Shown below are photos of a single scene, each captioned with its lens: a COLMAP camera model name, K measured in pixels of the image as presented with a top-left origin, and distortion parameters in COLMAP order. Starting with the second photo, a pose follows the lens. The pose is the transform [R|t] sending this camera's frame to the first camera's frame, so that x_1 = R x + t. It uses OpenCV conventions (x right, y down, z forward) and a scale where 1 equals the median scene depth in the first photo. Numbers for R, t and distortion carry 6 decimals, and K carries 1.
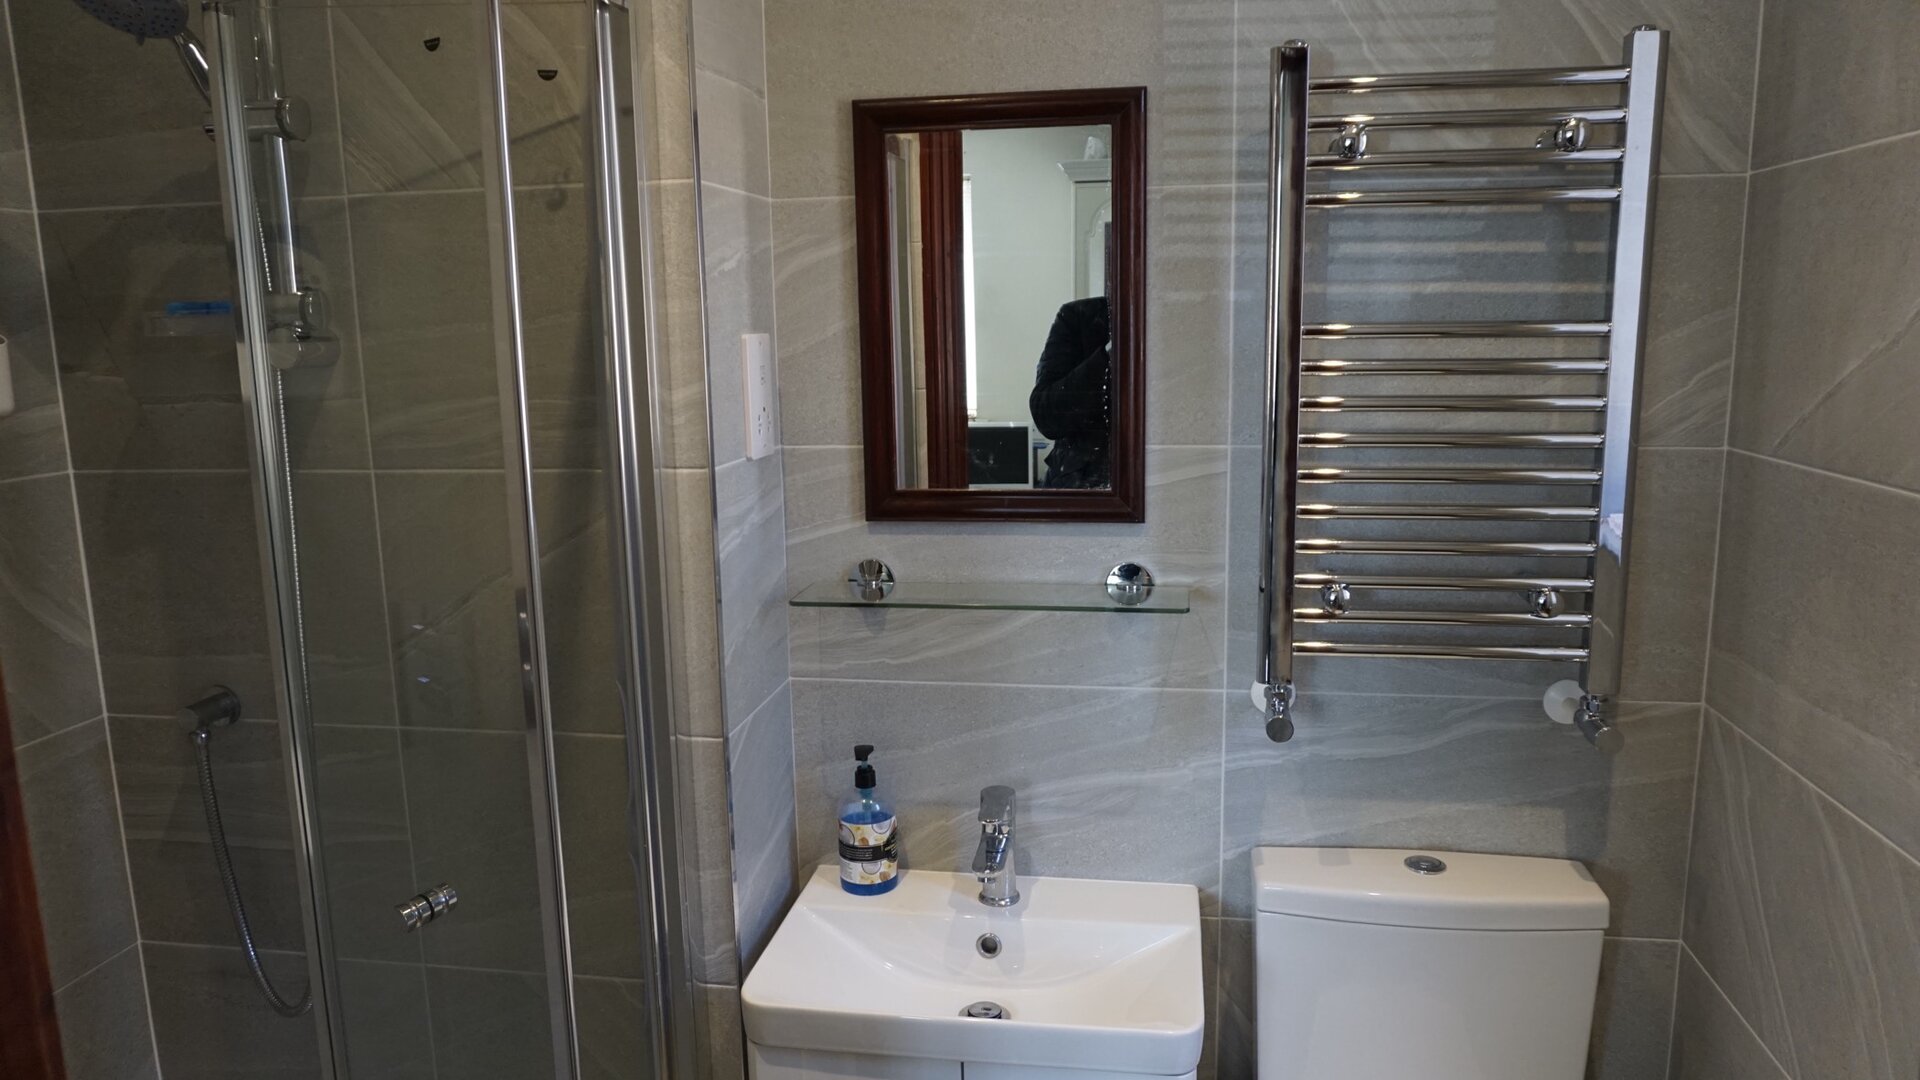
lens RADIAL K [[1290.4, 0, 954.4], [0, 1290.4, 541.9], [0, 0, 1]] dist [-0.057338, 0.046504]
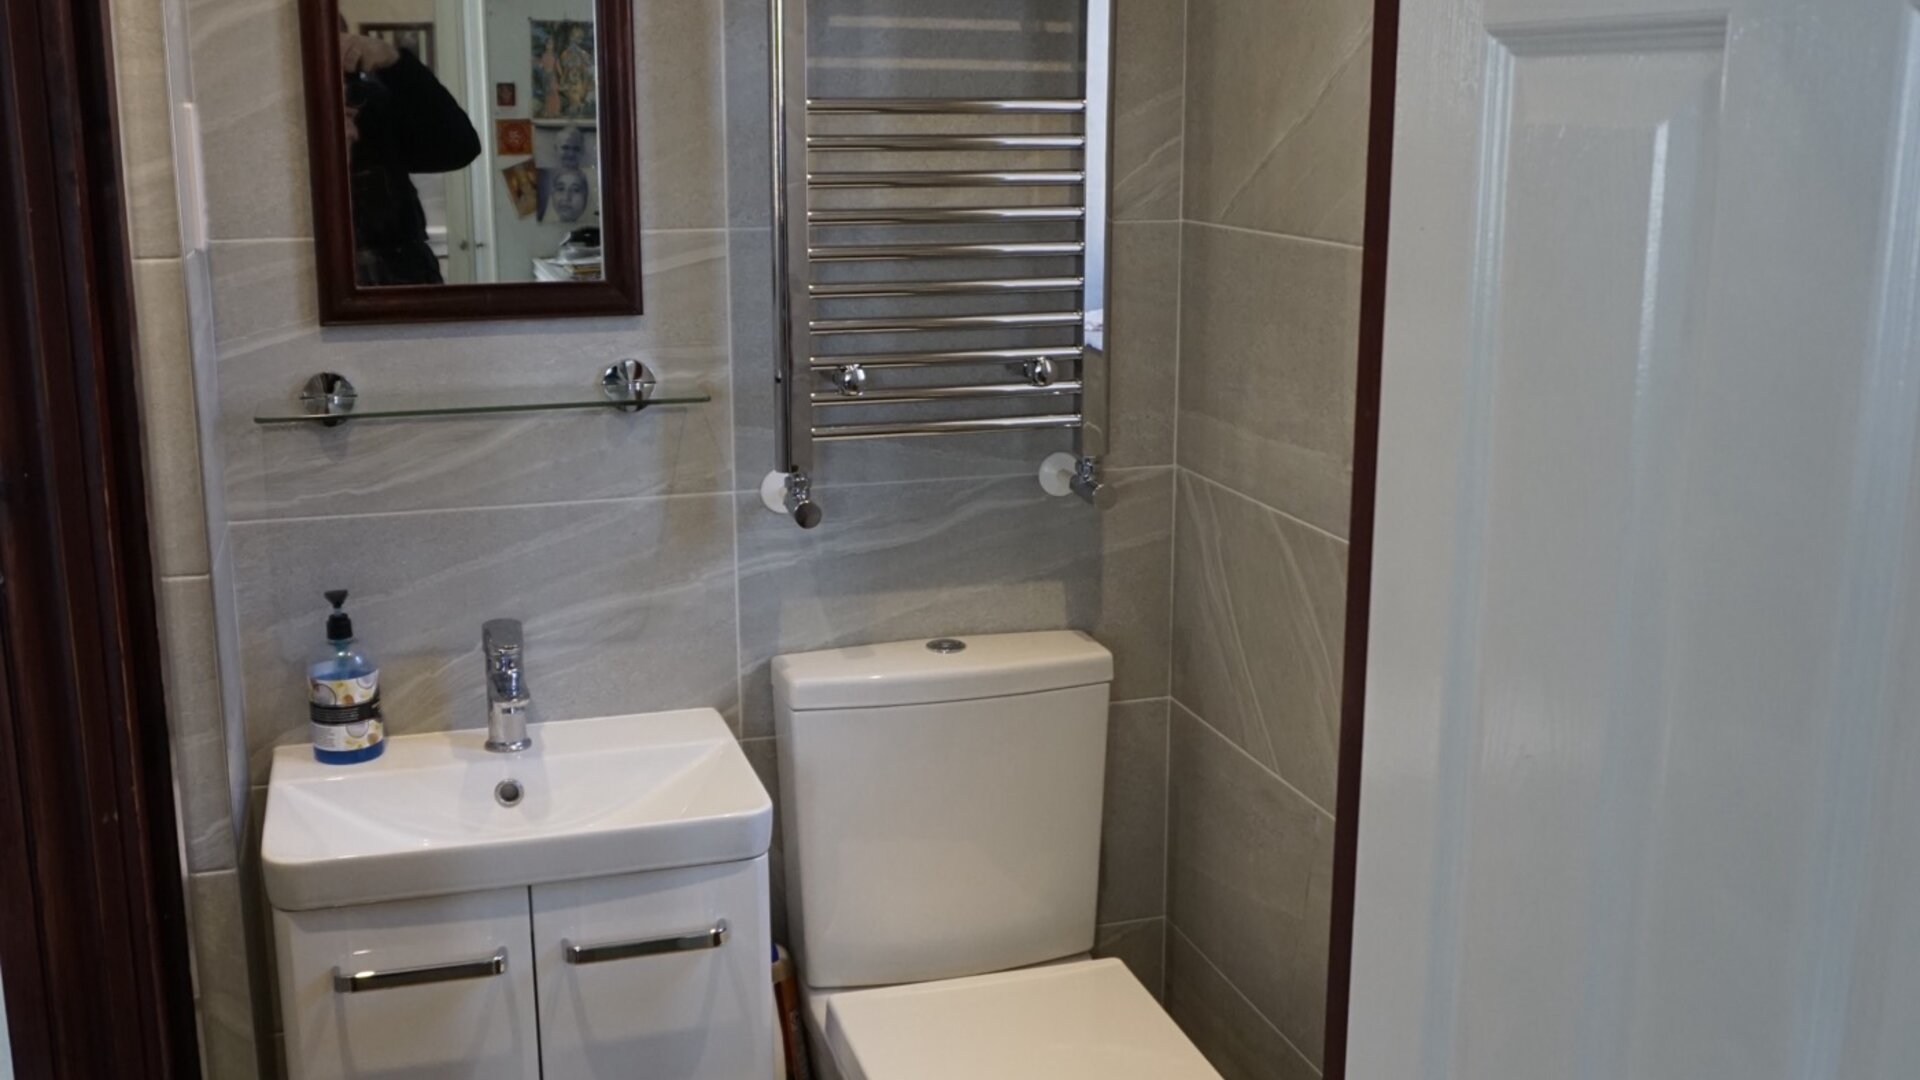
lens RADIAL K [[1946.8, 0, 960.0], [0, 1946.8, 540.0], [0, 0, 1]] dist [-0.032313, -0.033502]
pose [[0.893110, -0.082710, 0.442168, -0.279525], [0.064107, 0.996321, 0.056880, 0.081669], [-0.445246, -0.022454, 0.895127, -0.354827]]
